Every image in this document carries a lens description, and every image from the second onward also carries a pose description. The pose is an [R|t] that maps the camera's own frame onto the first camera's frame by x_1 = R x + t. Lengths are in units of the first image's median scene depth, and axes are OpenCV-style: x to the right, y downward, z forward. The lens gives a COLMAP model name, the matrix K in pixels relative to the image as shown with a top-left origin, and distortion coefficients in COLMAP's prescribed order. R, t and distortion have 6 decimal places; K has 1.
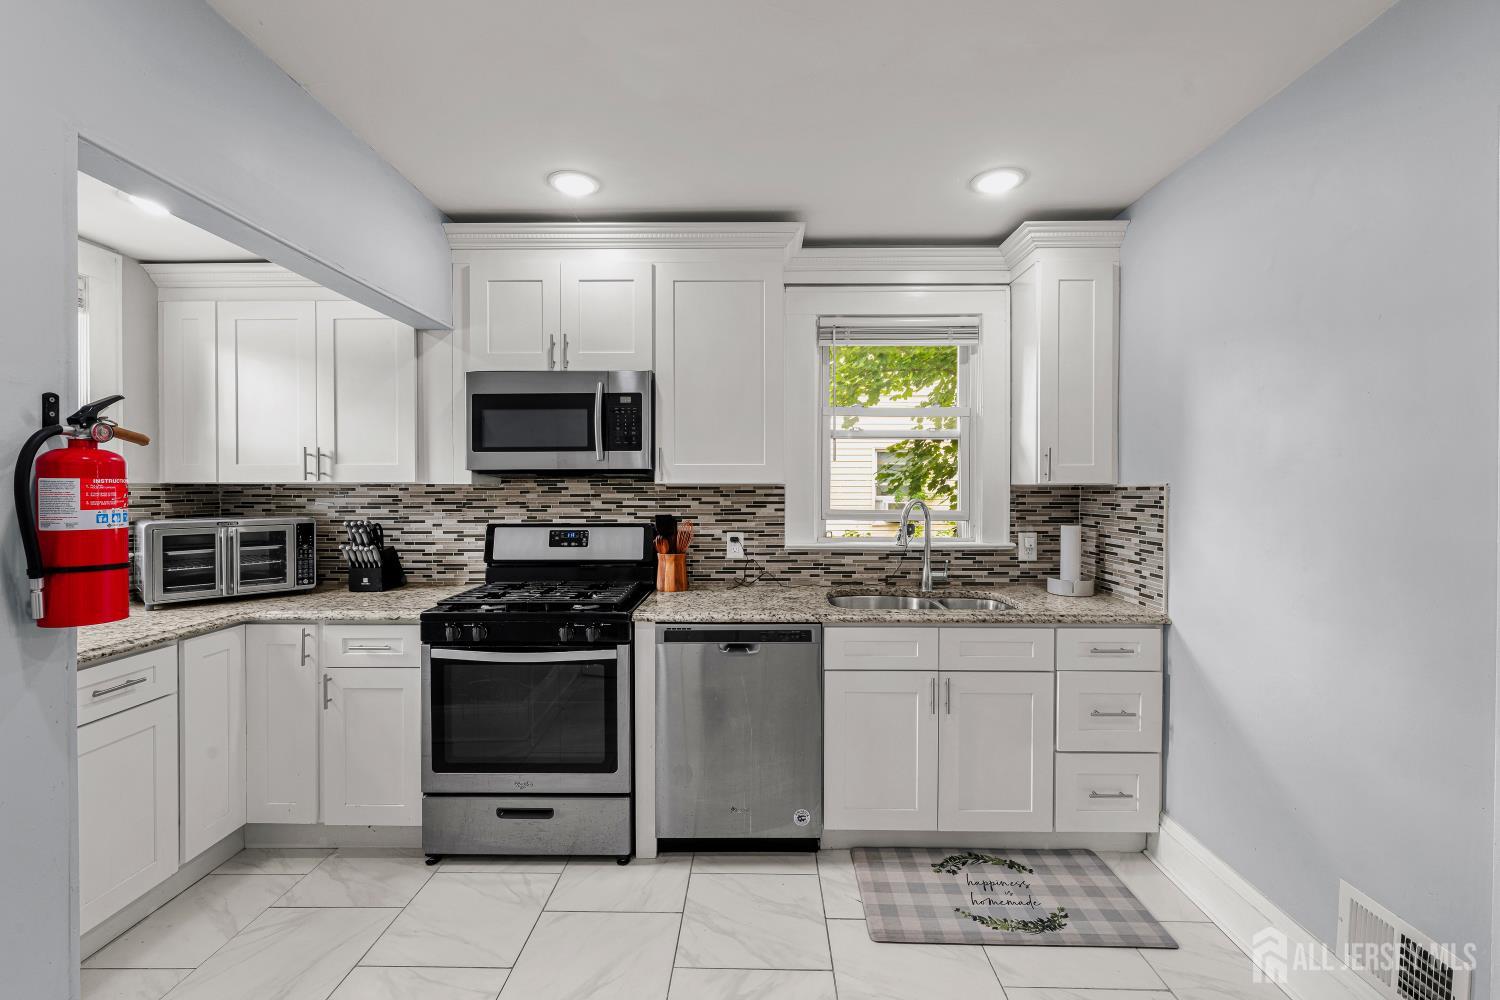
lens RADIAL K [[652.9, 0, 748.1], [0, 652.9, 486.6], [0, 0, 1]] dist [-0.000306, -0.000279]
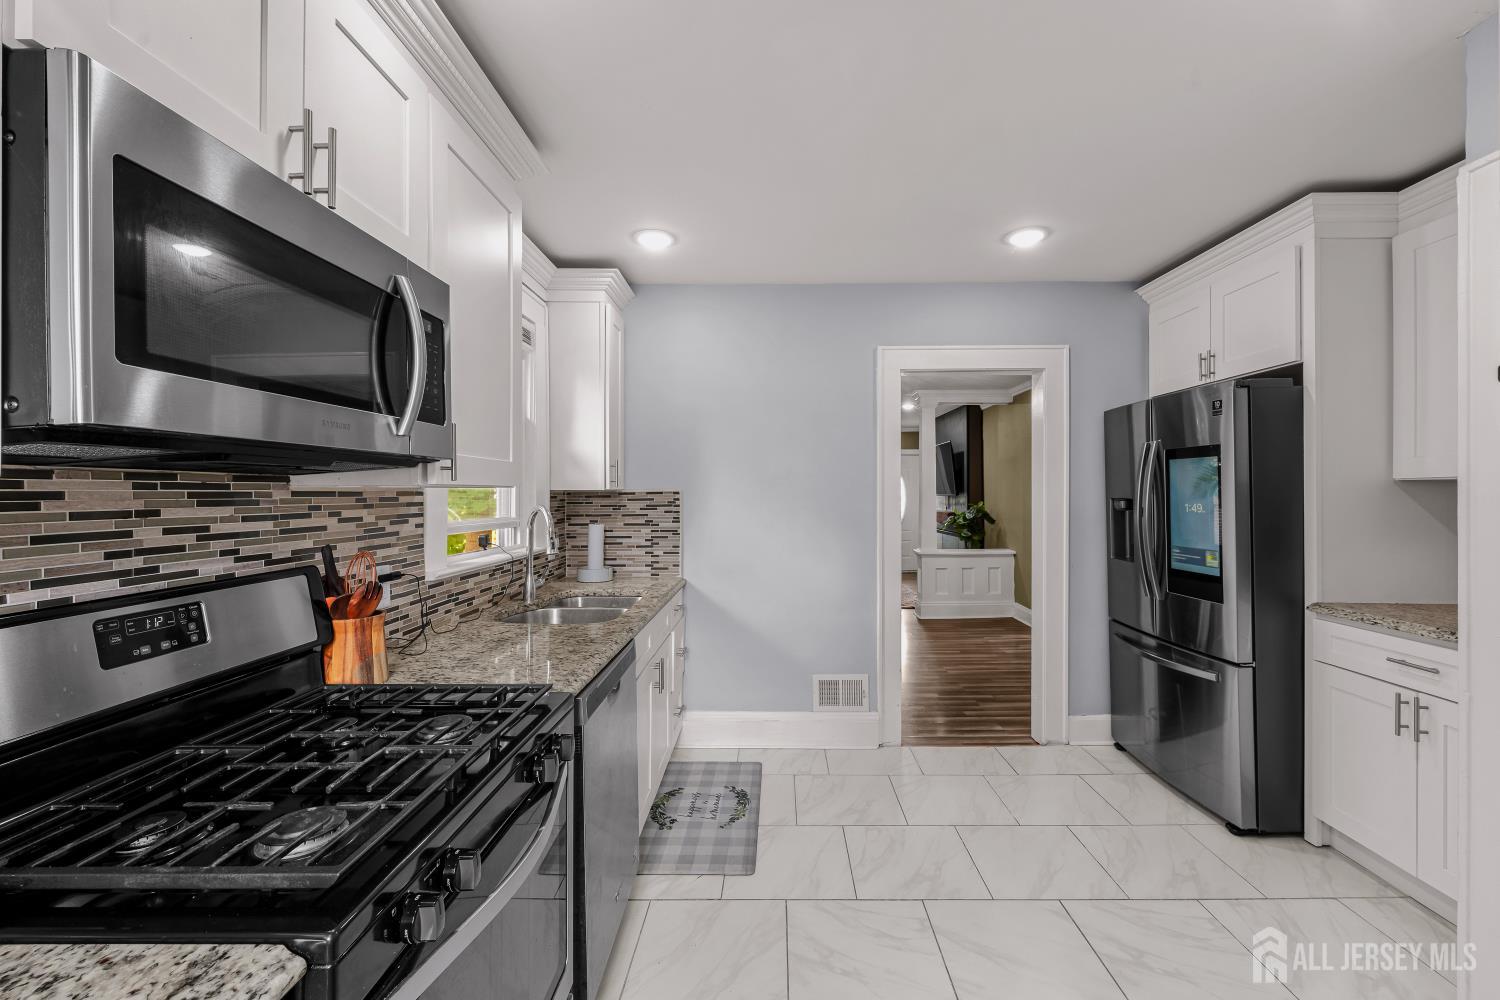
lens RADIAL K [[614.3, 0, 773.9], [0, 614.3, 492.5], [0, 0, 1]] dist [0.001241, 0.000171]
pose [[-0.019312, 0.000777, 0.999813, -0.654626], [0.004892, 0.999988, -0.000683, 0.003519], [-0.999802, 0.004878, -0.019315, 0.694521]]
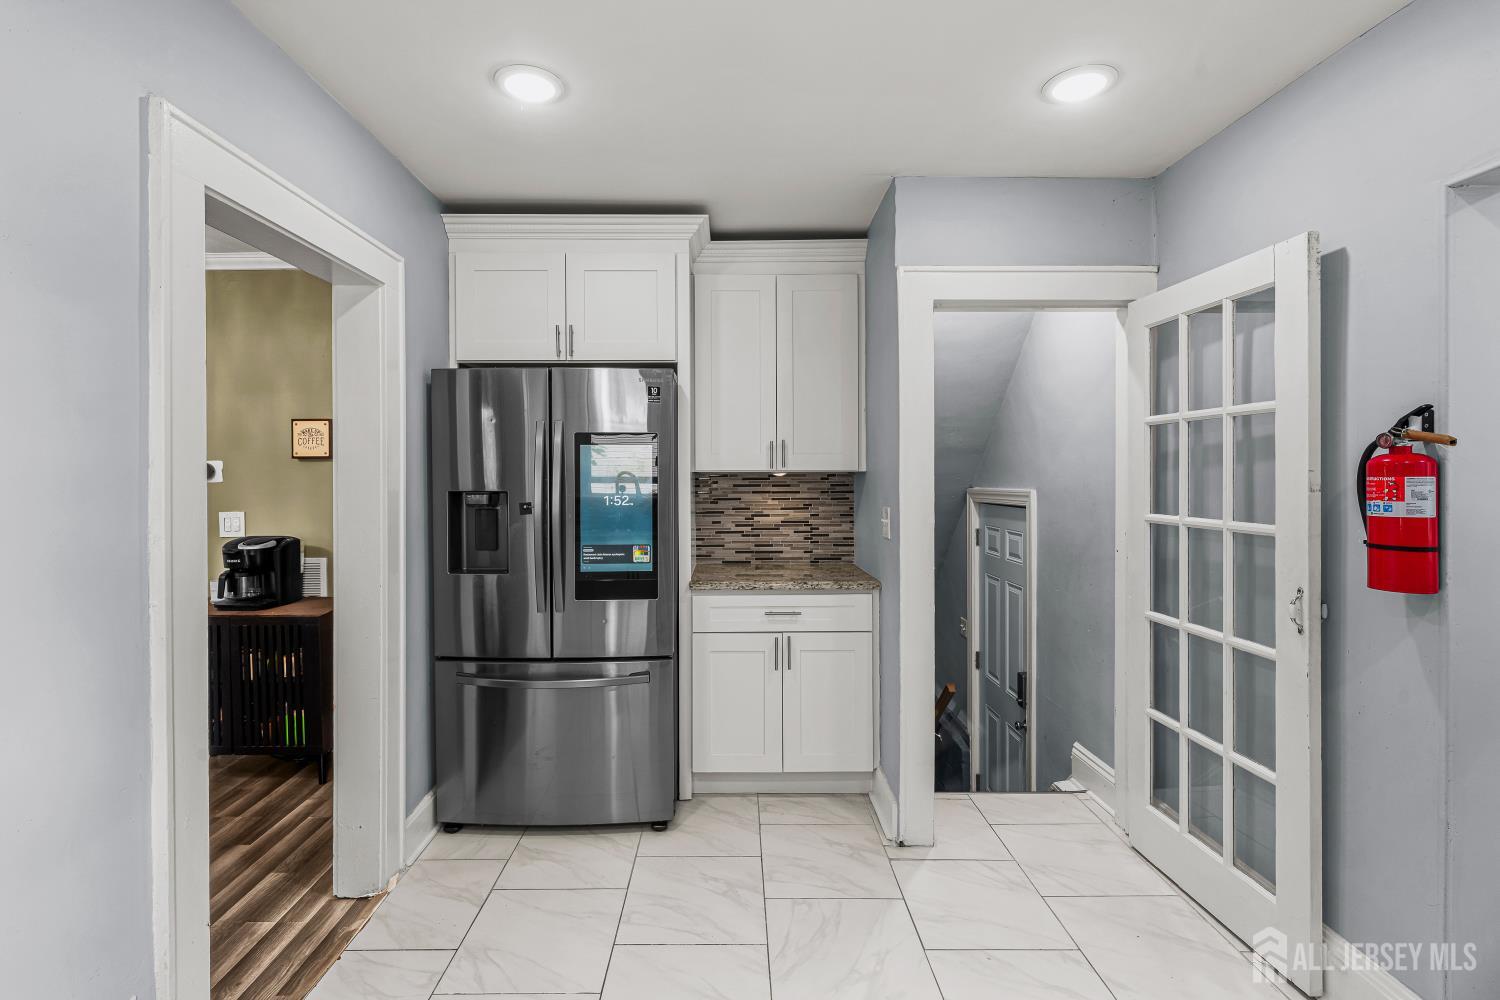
lens RADIAL K [[676.9, 0, 728.4], [0, 676.9, 477.6], [0, 0, 1]] dist [0.000777, 0.000150]
pose [[-0.999772, 0.000654, -0.021362, 0.132859], [0.000502, 0.999974, 0.007129, -0.008647], [0.021366, 0.007117, -0.999746, 0.970086]]
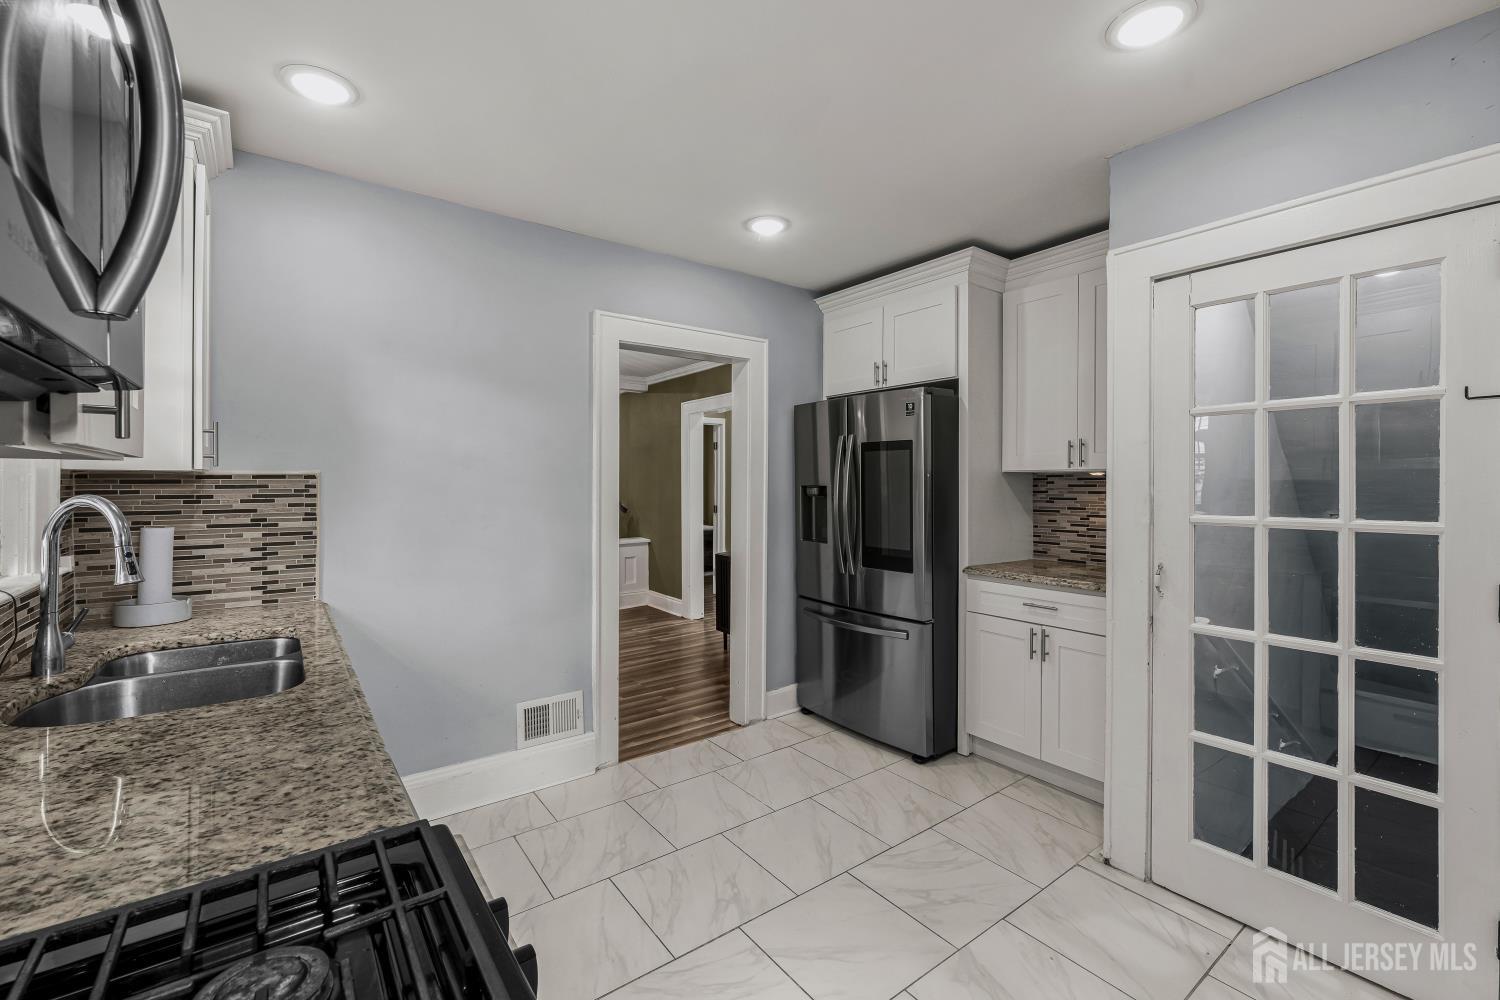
lens RADIAL K [[630.5, 0, 754.6], [0, 630.5, 484.4], [0, 0, 1]] dist [0.000975, -0.000148]
pose [[-0.617793, -0.004318, 0.786329, -0.467862], [-0.001051, 0.999989, 0.004666, 0.008093], [-0.786340, 0.002056, -0.617791, 0.914614]]
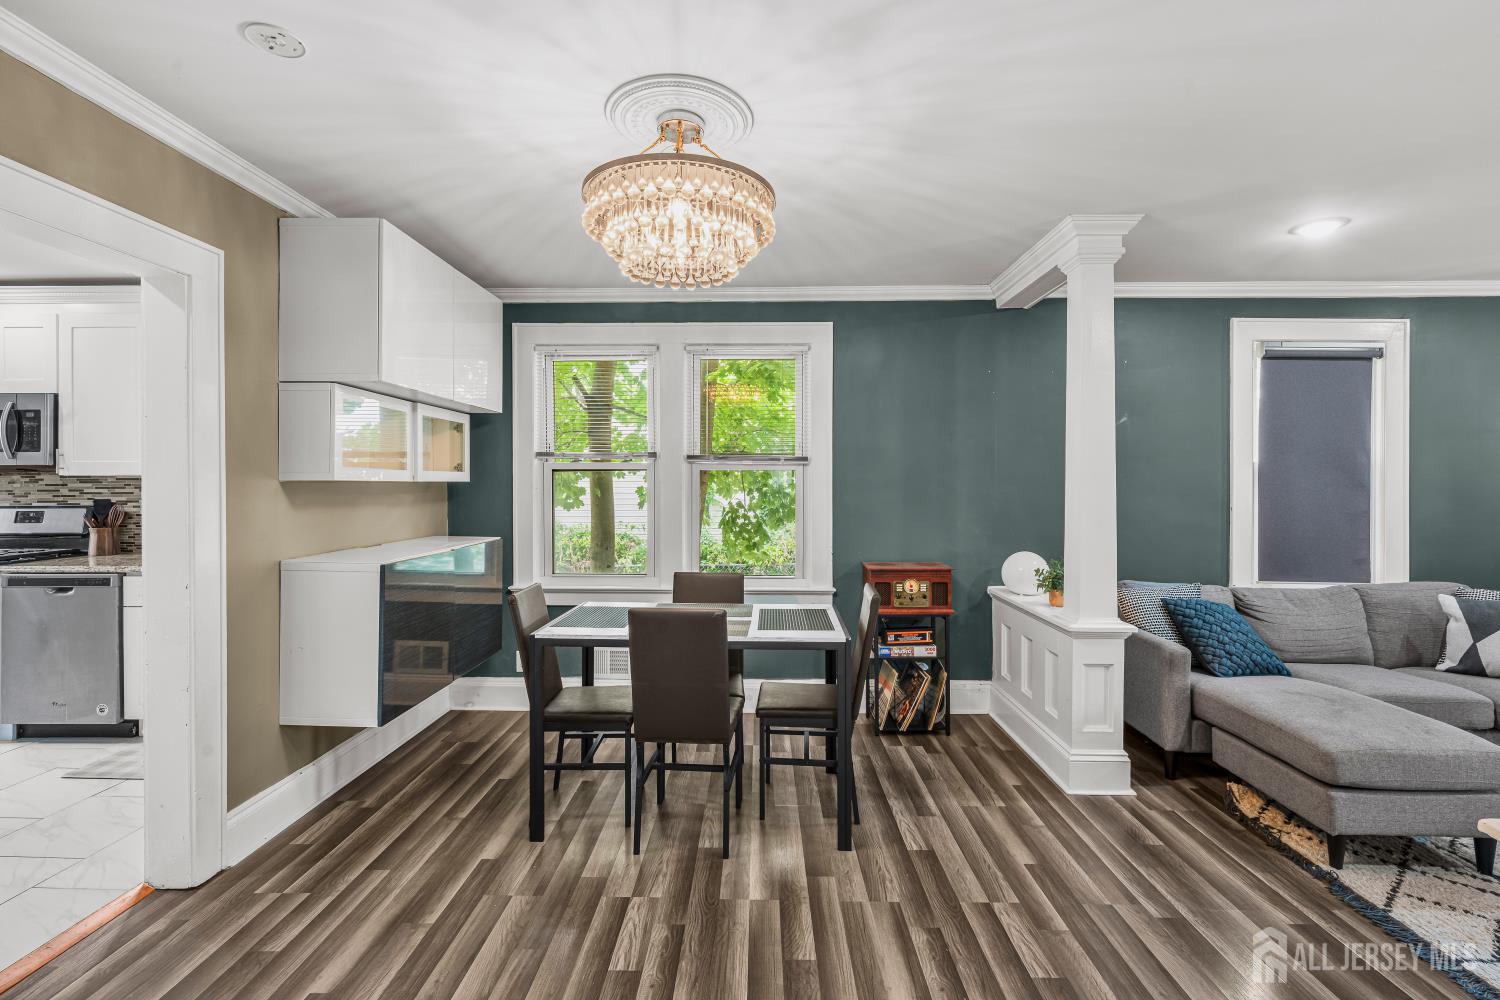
lens RADIAL K [[652.9, 0, 748.1], [0, 652.9, 486.6], [0, 0, 1]] dist [-0.000306, -0.000279]
pose [[0.999995, -0.001348, 0.002789, 1.257556], [0.001335, 0.999988, 0.004680, 0.013551], [-0.002795, -0.004676, 0.999985, -0.361252]]
